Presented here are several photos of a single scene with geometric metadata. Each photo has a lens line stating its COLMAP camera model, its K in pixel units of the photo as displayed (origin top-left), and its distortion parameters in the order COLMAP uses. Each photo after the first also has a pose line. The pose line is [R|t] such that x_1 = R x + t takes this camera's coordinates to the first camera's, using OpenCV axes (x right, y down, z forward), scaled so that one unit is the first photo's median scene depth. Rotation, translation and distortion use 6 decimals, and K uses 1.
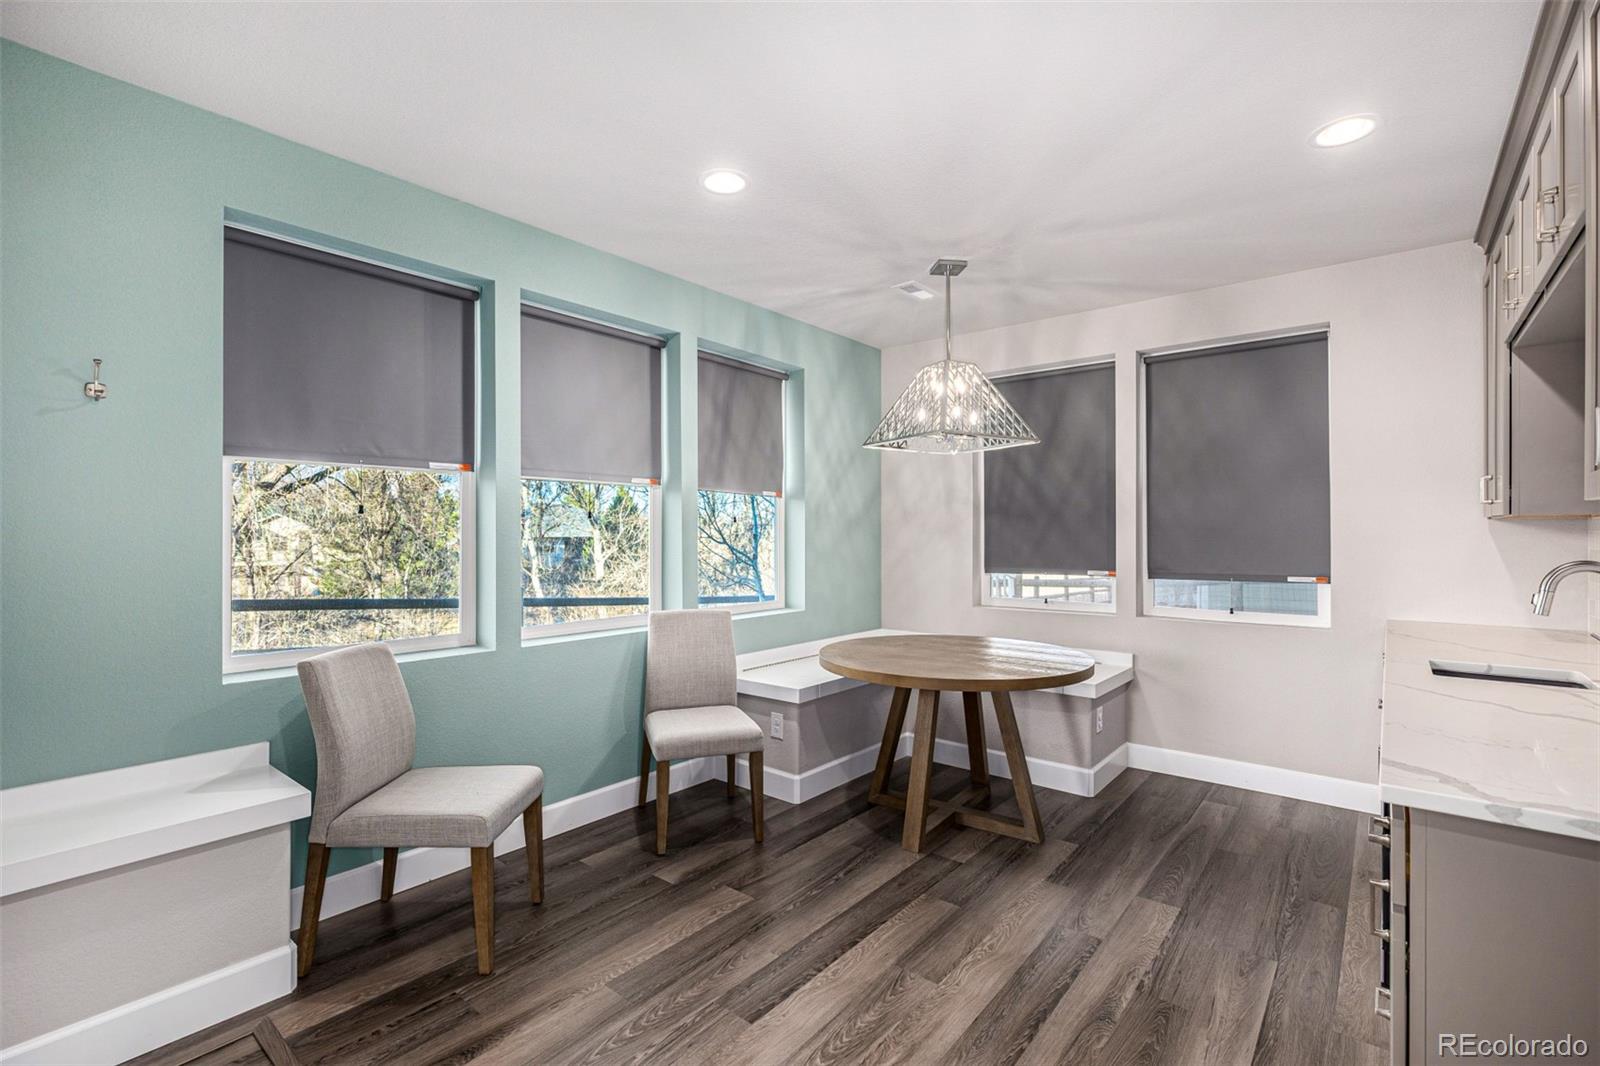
lens RADIAL K [[726.4, 0, 794.9], [0, 726.4, 535.4], [0, 0, 1]] dist [-0.003766, 0.000457]
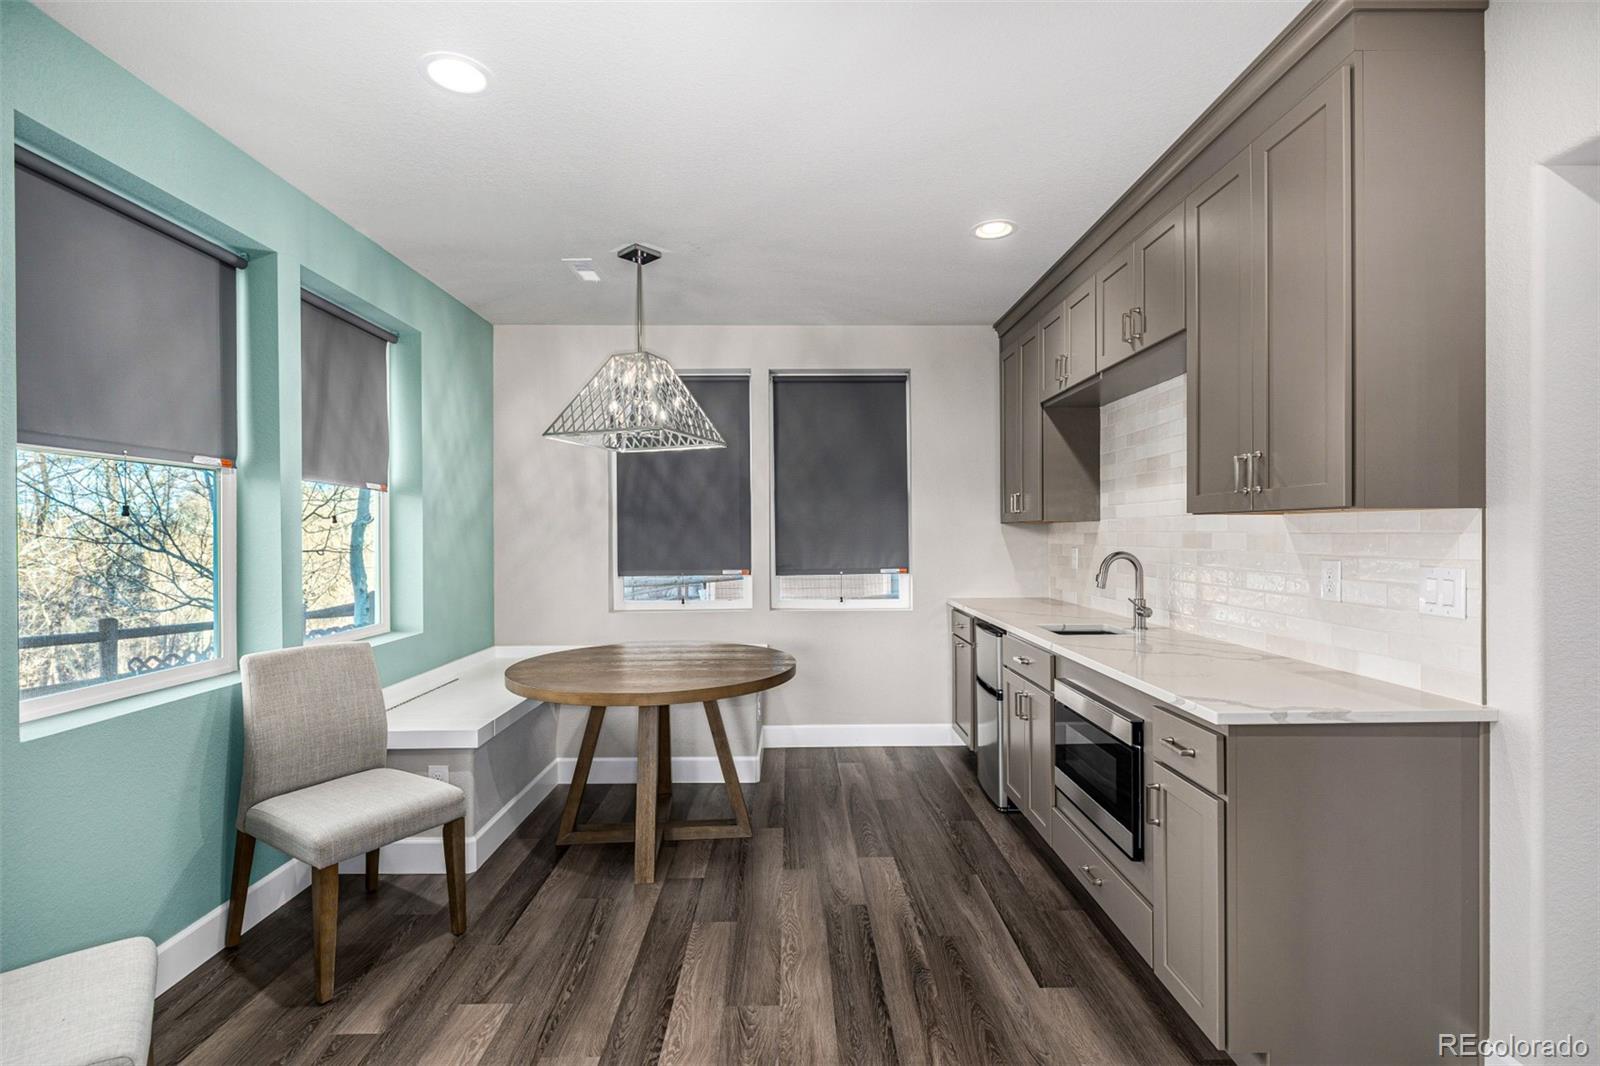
lens RADIAL K [[726.4, 0, 803.6], [0, 726.4, 533.5], [0, 0, 1]] dist [-0.003766, 0.000457]
pose [[0.760135, -0.005166, 0.649745, -0.243602], [0.007584, 0.999971, -0.000921, -0.003748], [-0.649721, 0.005628, 0.760152, 0.148473]]
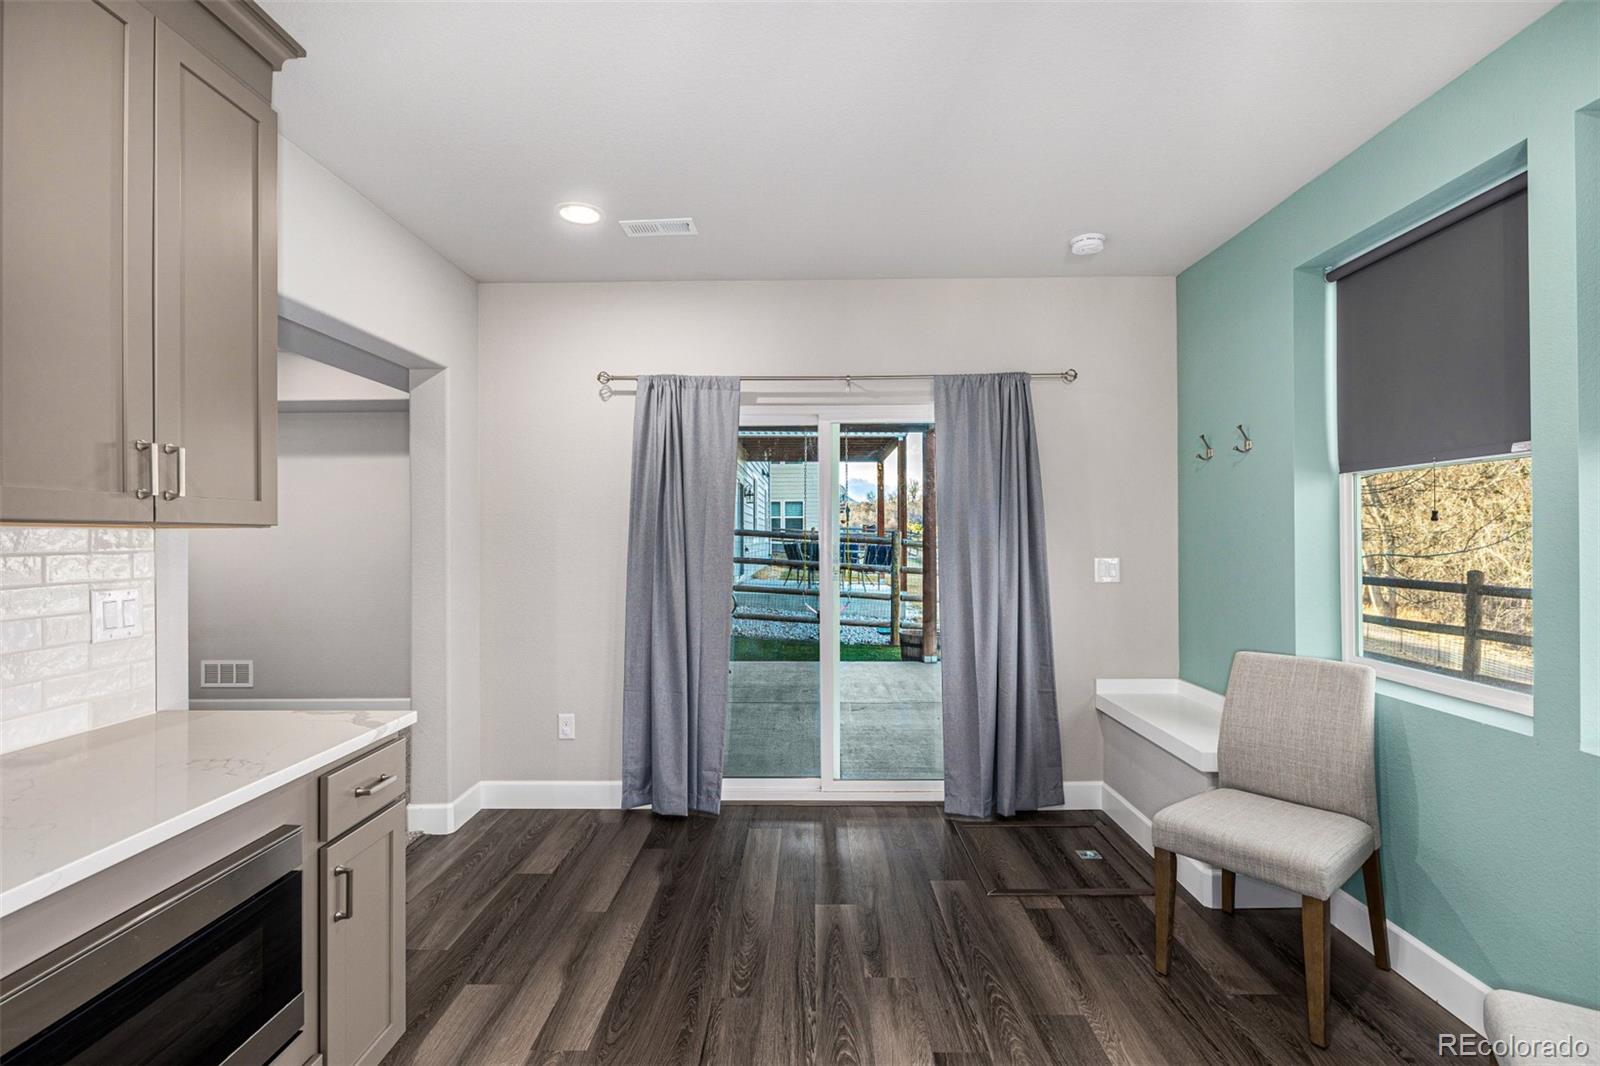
lens RADIAL K [[726.4, 0, 802.9], [0, 726.4, 532.2], [0, 0, 1]] dist [-0.003766, 0.000457]
pose [[-0.779996, 0.000239, -0.625785, 0.384861], [0.001562, 0.999998, -0.001565, -0.013669], [0.625783, -0.002199, -0.779994, 0.926243]]
